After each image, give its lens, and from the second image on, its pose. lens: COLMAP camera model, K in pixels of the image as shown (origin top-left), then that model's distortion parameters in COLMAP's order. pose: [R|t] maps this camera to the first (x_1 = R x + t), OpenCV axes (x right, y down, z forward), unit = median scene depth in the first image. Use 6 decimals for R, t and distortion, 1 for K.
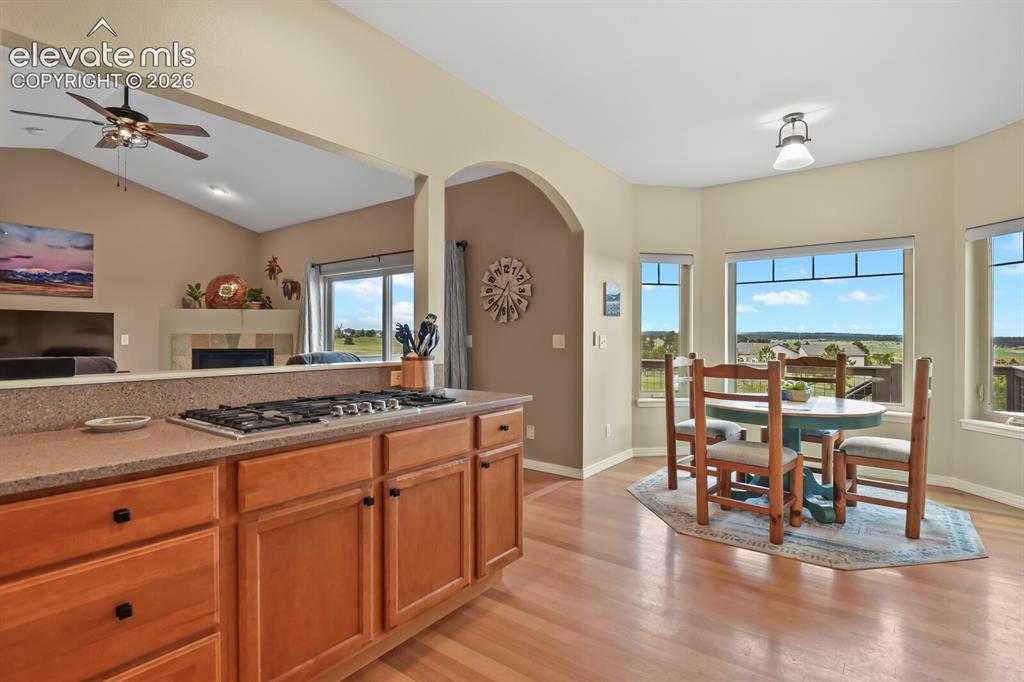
lens RADIAL K [[495.0, 0, 517.3], [0, 495.0, 337.8], [0, 0, 1]] dist [-0.017834, -0.001907]
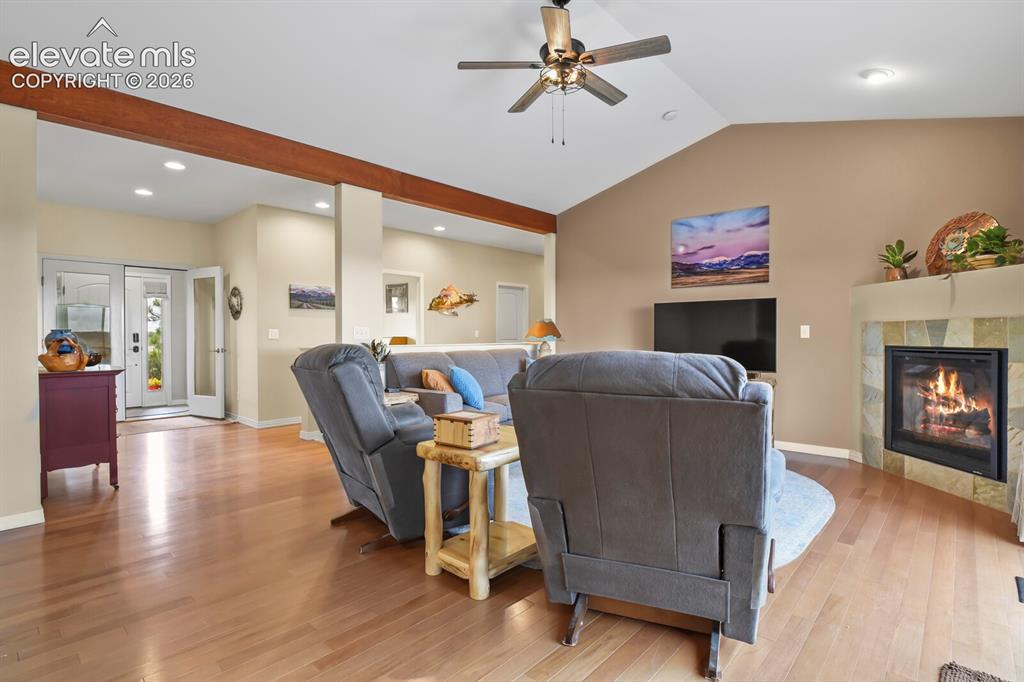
lens RADIAL K [[495.0, 0, 517.3], [0, 495.0, 337.8], [0, 0, 1]] dist [-0.017834, -0.001907]
pose [[-0.097771, 0.002923, -0.995205, 0.011154], [0.001321, 0.999995, 0.002807, 0.012075], [0.995208, -0.001040, -0.097774, 0.719343]]
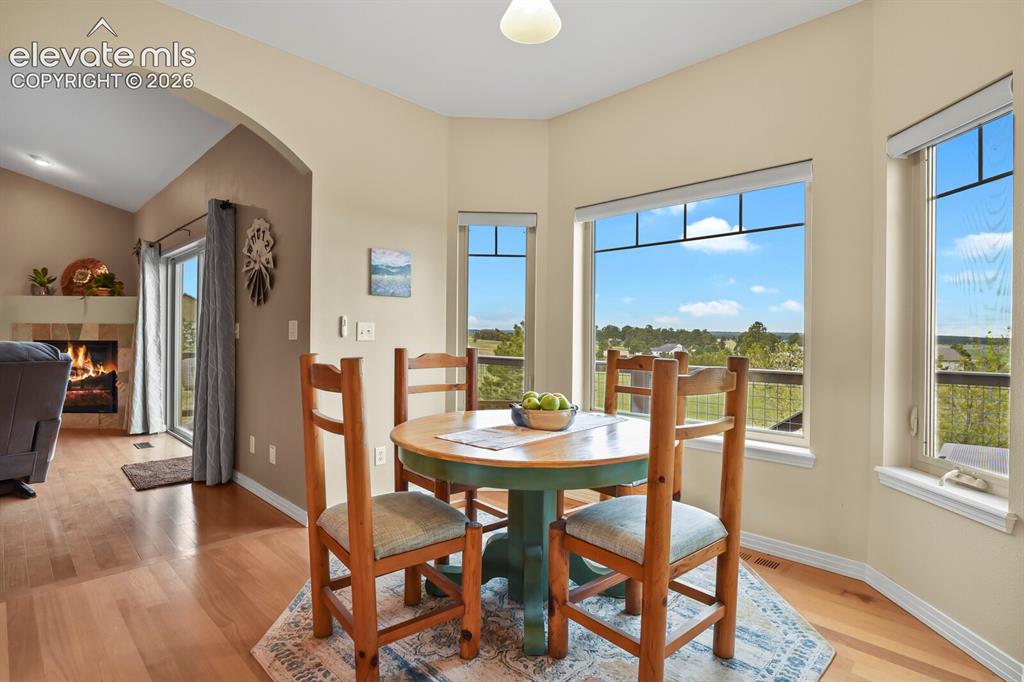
lens RADIAL K [[503.9, 0, 515.6], [0, 503.9, 339.1], [0, 0, 1]] dist [-0.020645, -0.000632]
pose [[0.992646, 0.008375, -0.120763, 0.391756], [-0.007957, 0.999961, 0.003949, 0.011892], [0.120791, -0.002959, 0.992674, 0.254440]]
